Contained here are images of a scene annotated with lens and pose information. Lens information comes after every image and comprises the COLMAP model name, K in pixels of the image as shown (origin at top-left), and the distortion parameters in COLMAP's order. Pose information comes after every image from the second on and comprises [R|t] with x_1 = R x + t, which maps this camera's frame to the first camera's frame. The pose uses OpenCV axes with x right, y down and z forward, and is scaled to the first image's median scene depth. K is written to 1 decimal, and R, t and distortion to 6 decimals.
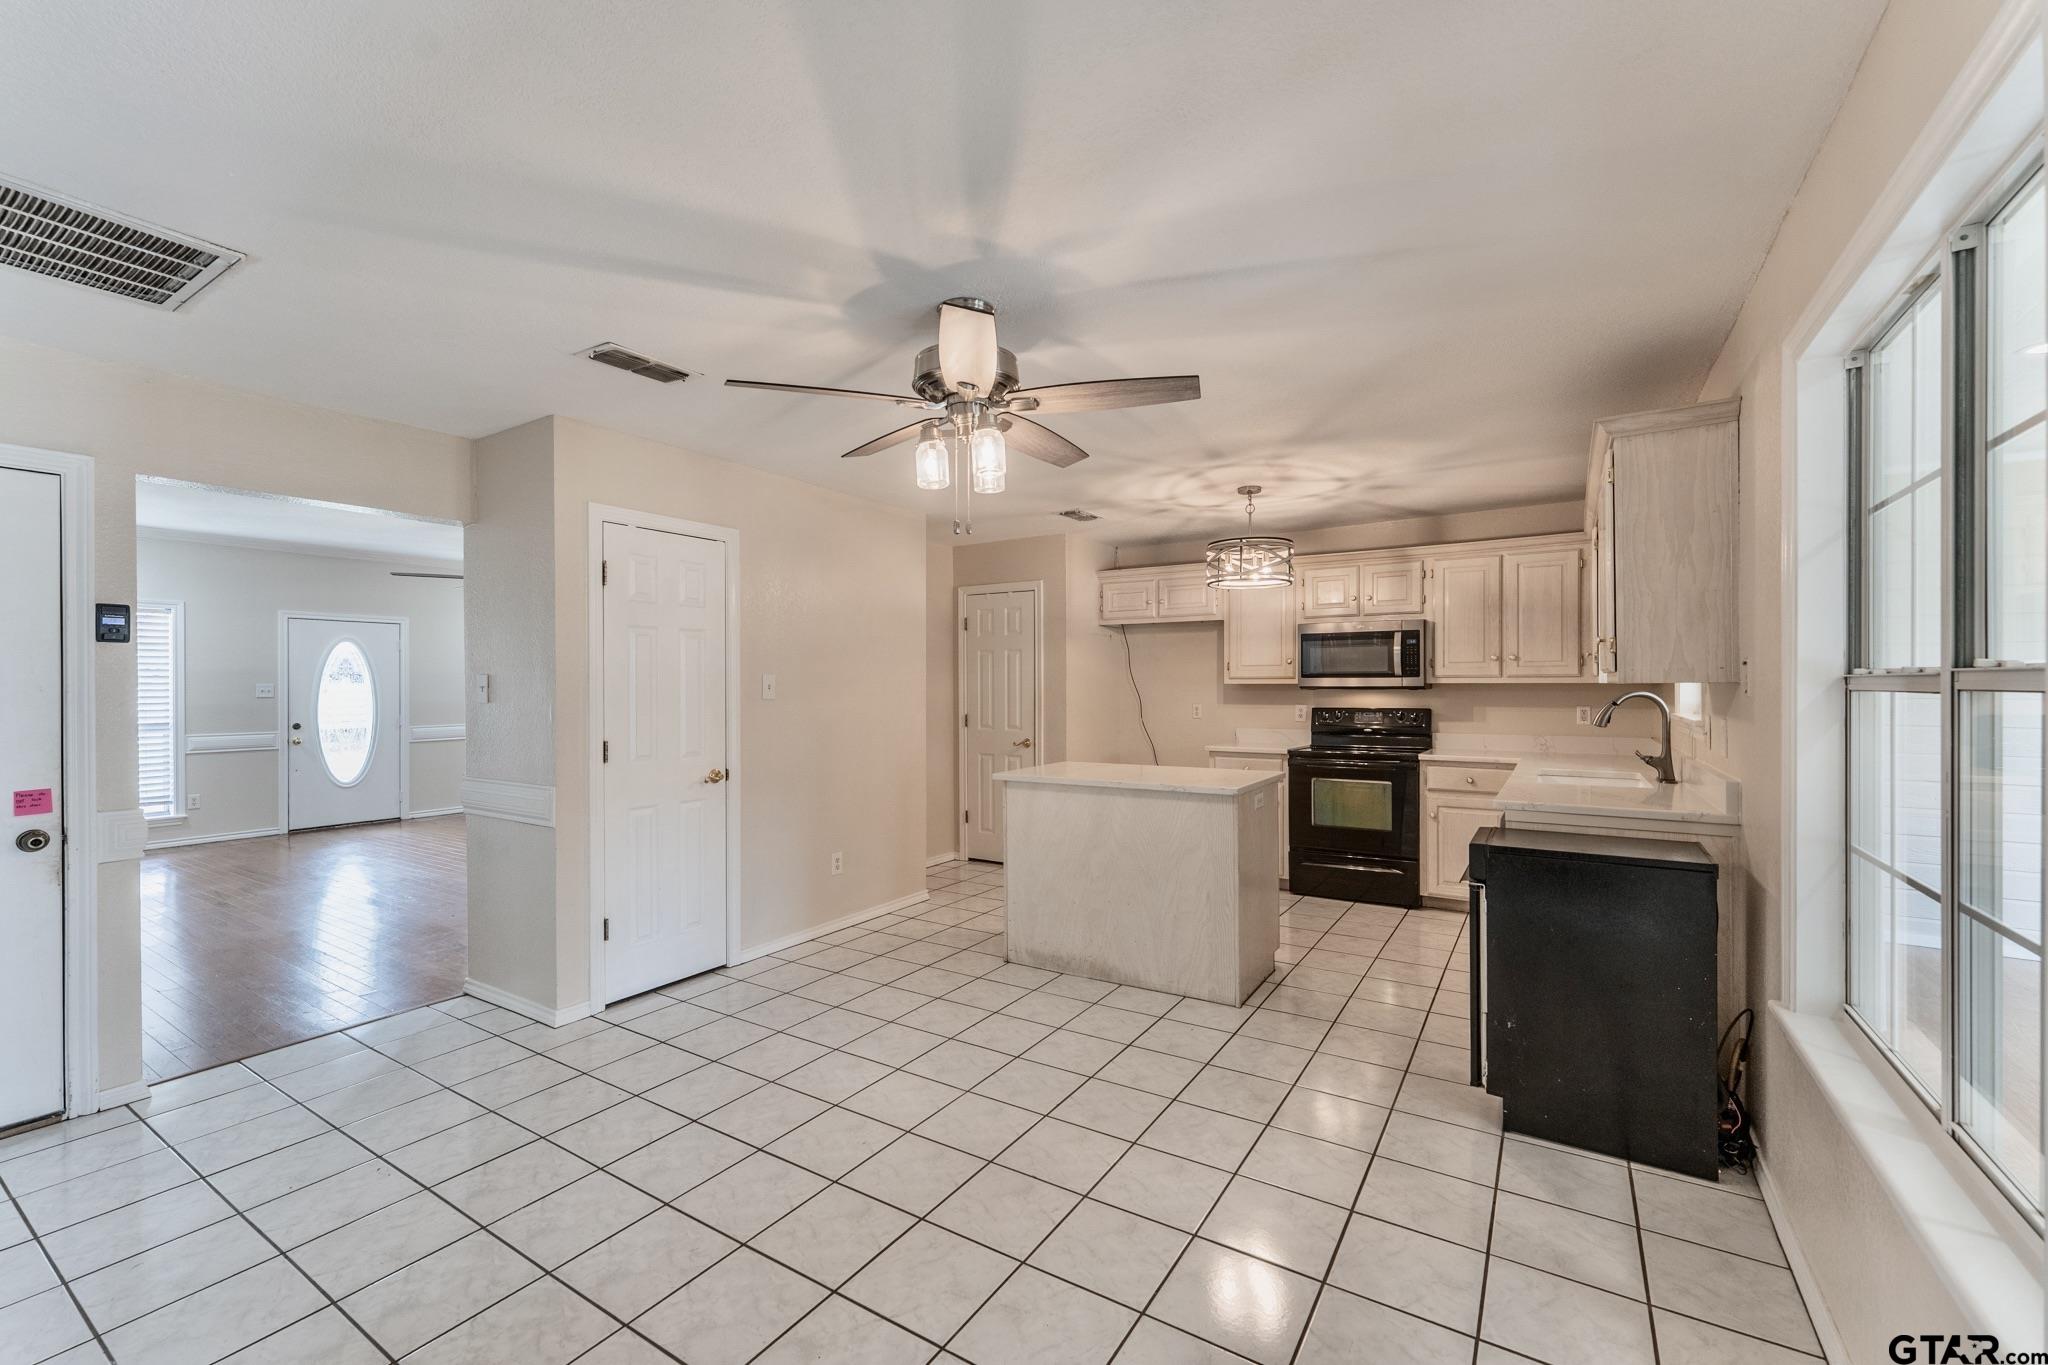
lens RADIAL K [[825.1, 0, 1020.4], [0, 825.1, 690.1], [0, 0, 1]] dist [0.004139, 0.000442]
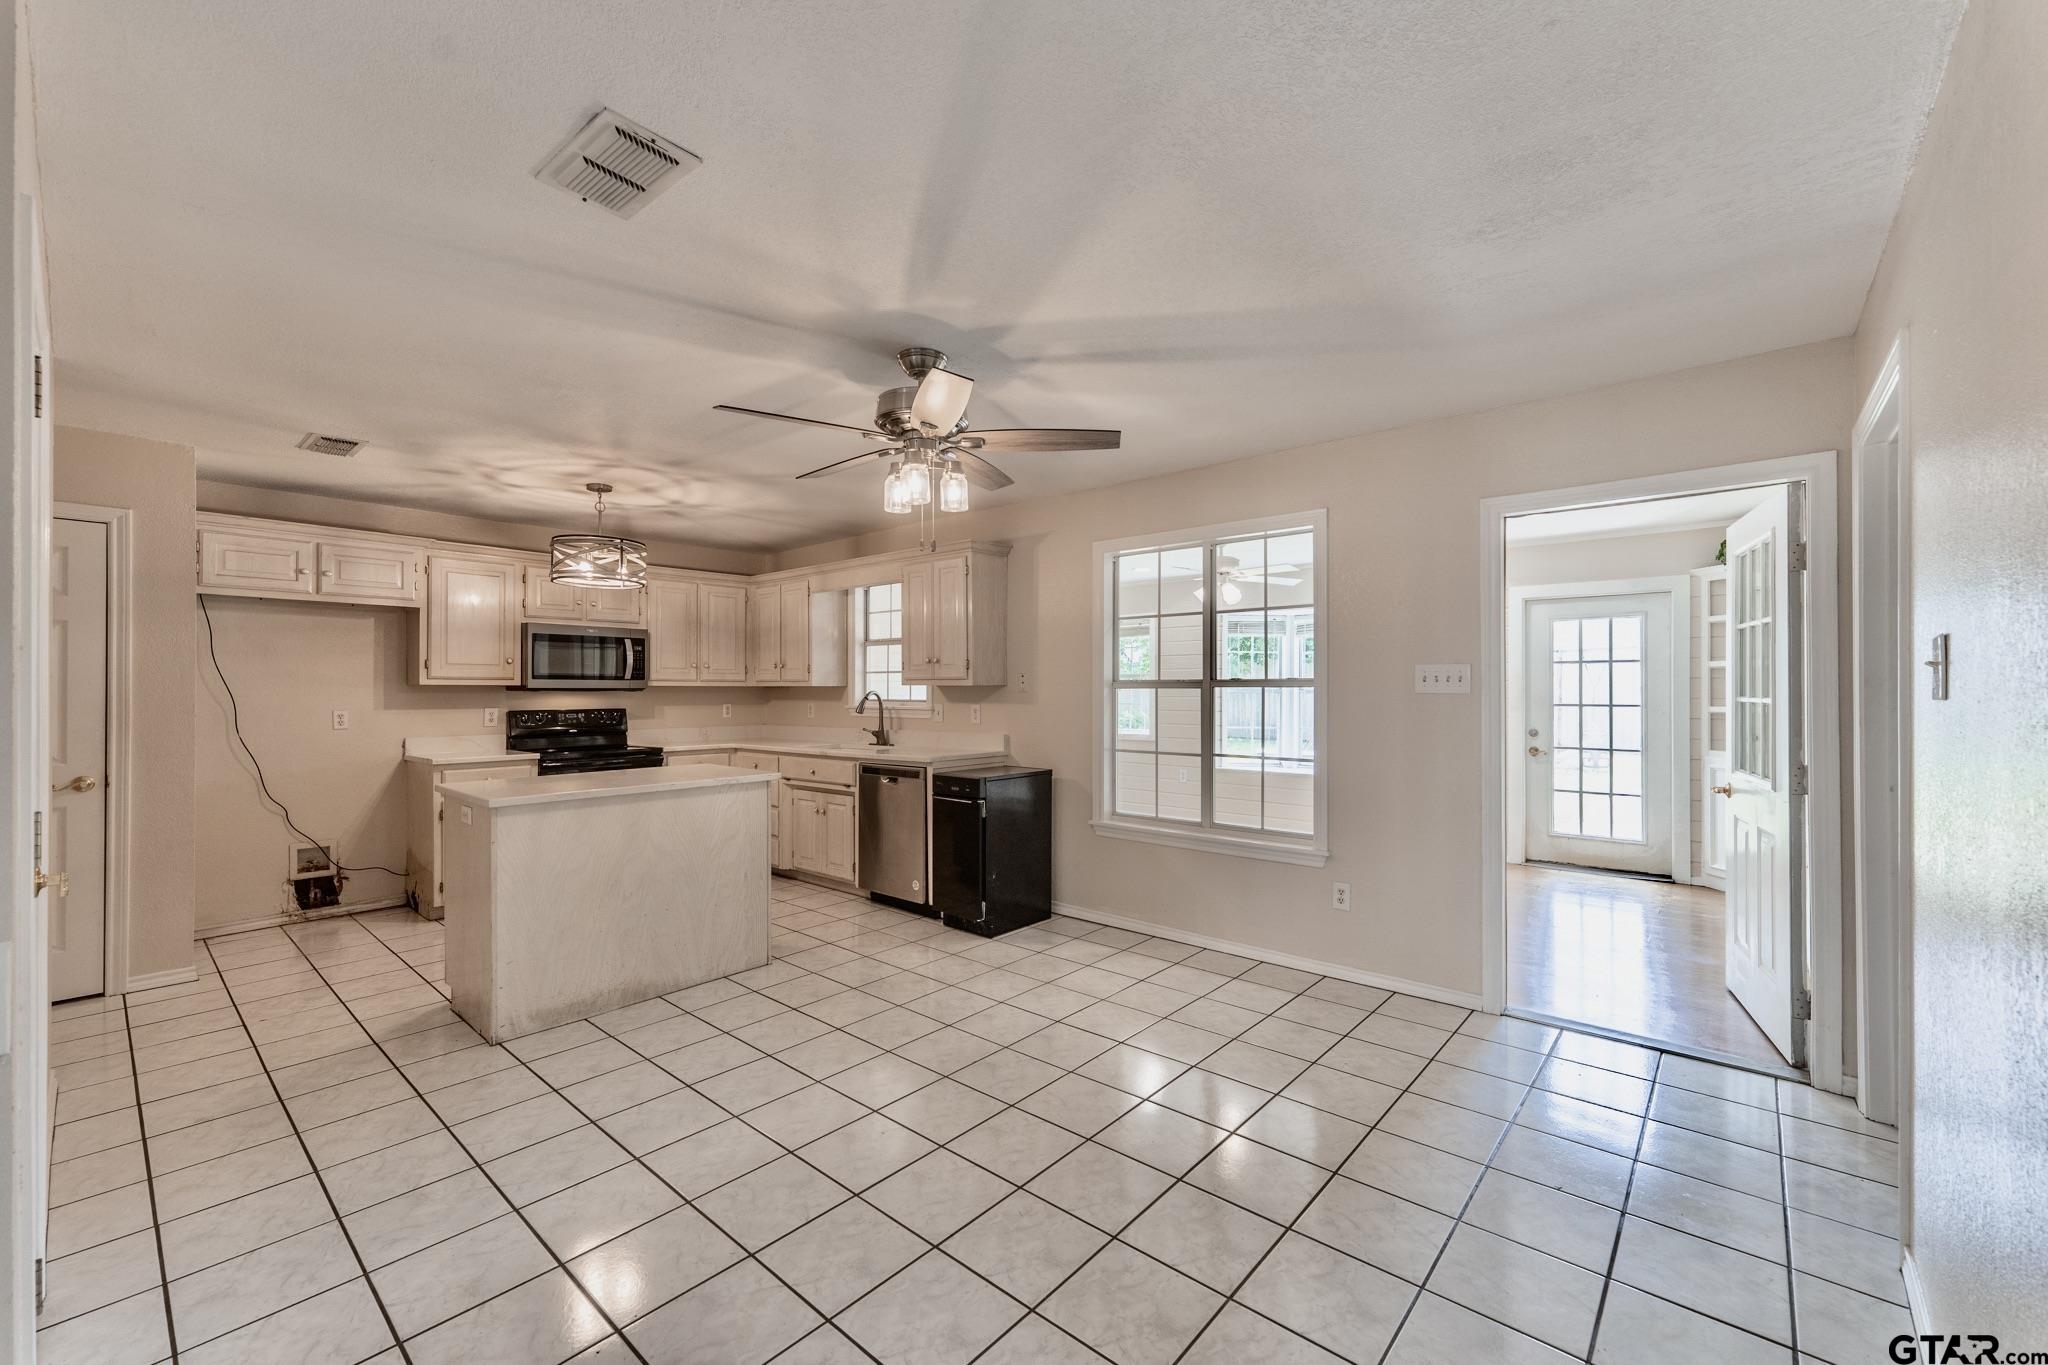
lens RADIAL K [[825.1, 0, 1003.5], [0, 825.1, 688.2], [0, 0, 1]] dist [0.004139, 0.000442]
pose [[0.172188, 0.005316, 0.985050, -0.602287], [0.006240, 0.999959, -0.006487, 0.006369], [-0.985044, 0.007264, 0.172147, 0.350862]]
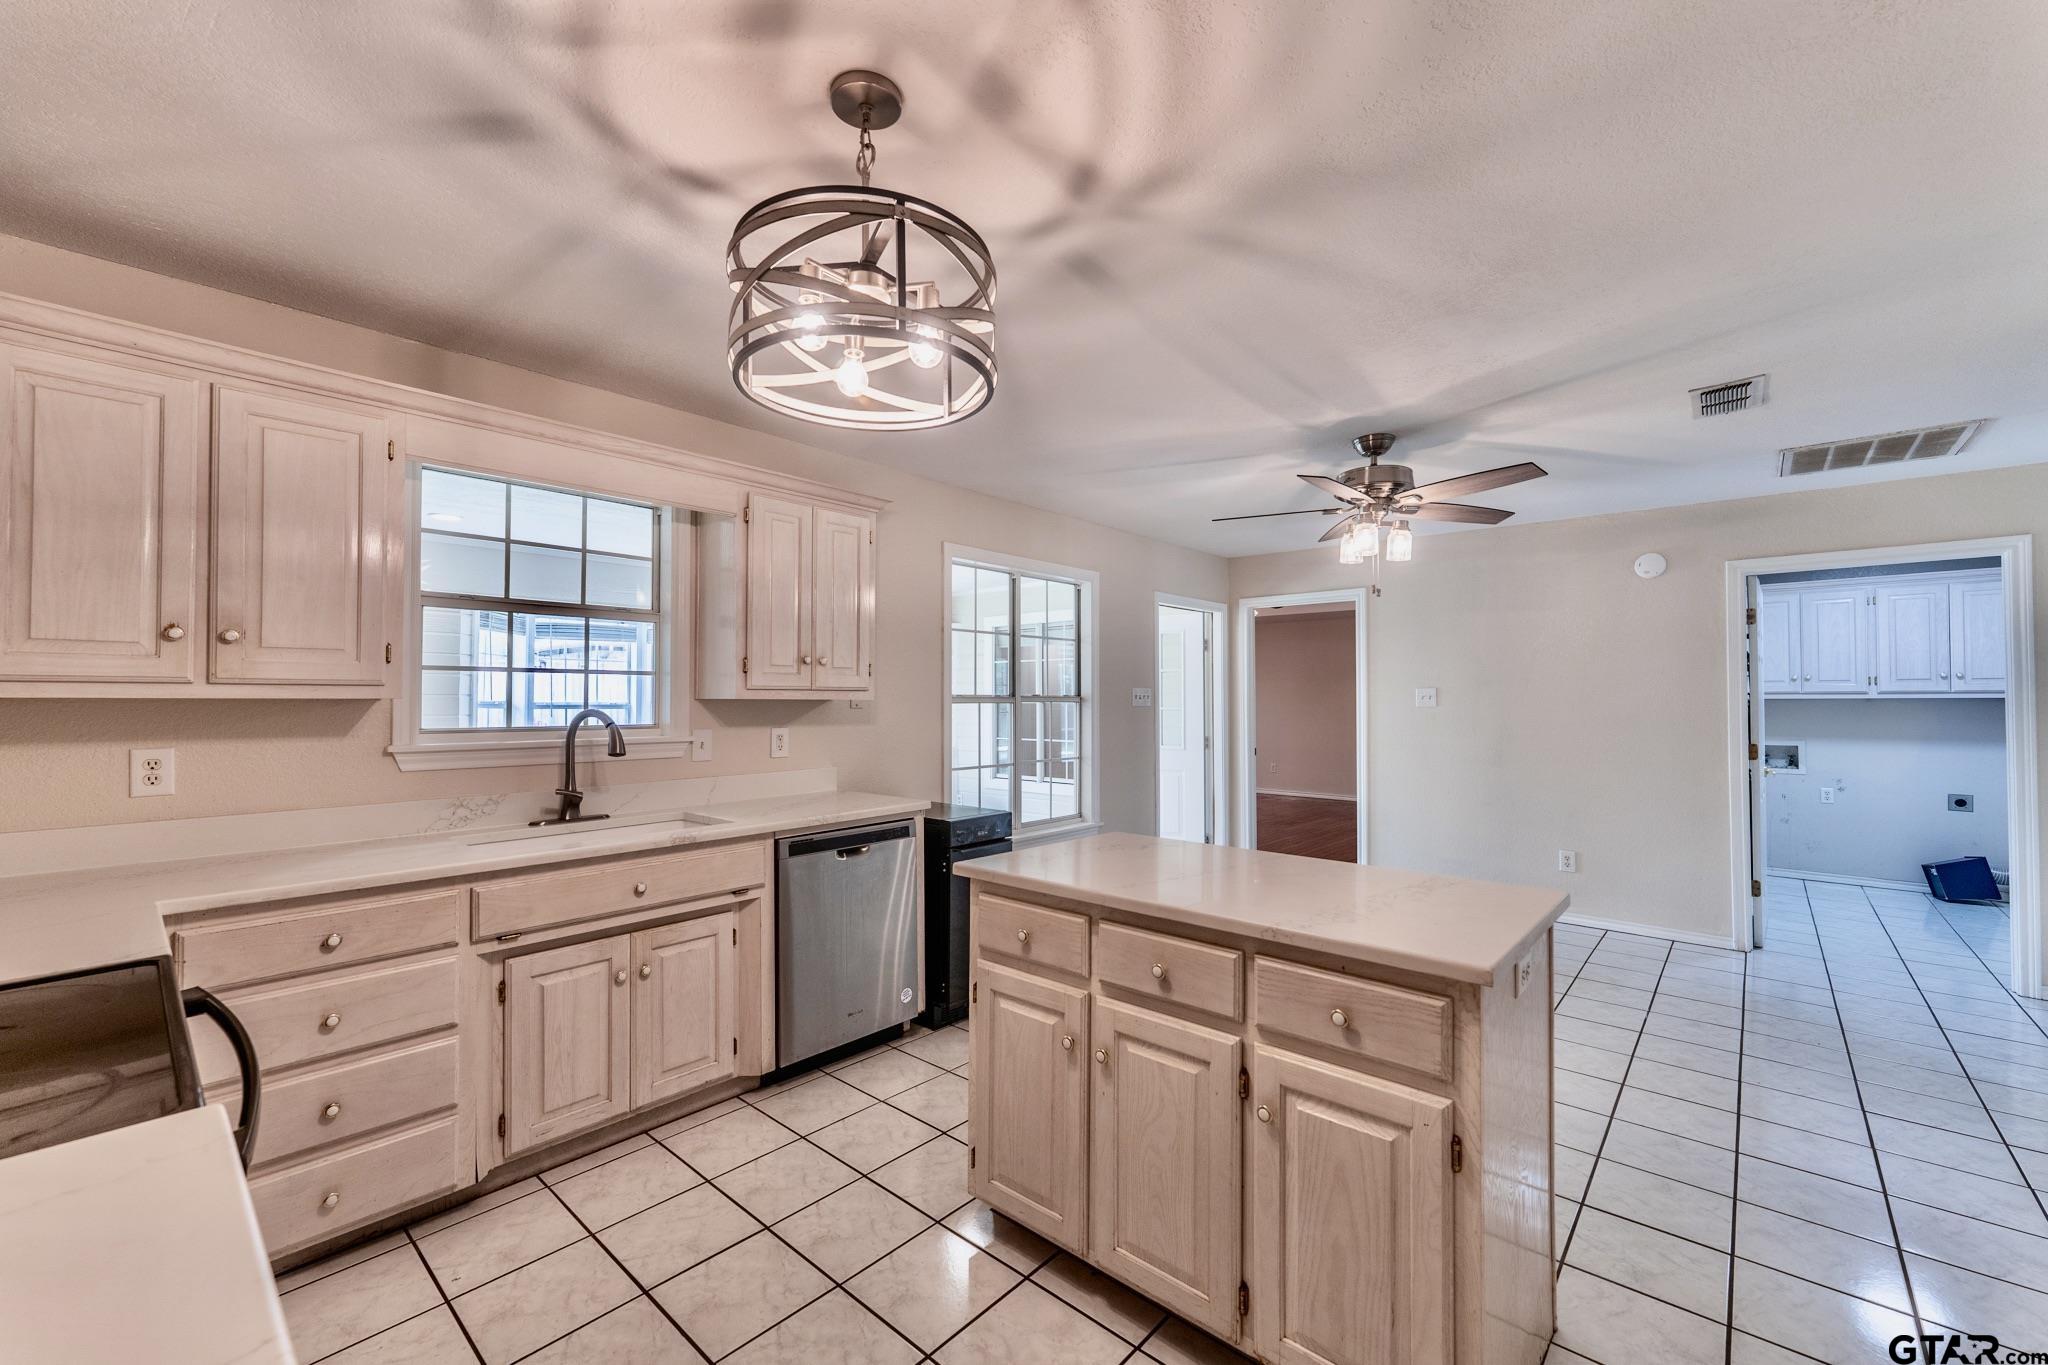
lens RADIAL K [[825.1, 0, 1032.5], [0, 825.1, 684.8], [0, 0, 1]] dist [0.004139, 0.000442]
pose [[-0.988599, 0.009777, 0.150257, 0.159643], [0.007761, 0.999872, -0.014001, -0.005883], [-0.150375, -0.012675, -0.988548, 1.284932]]
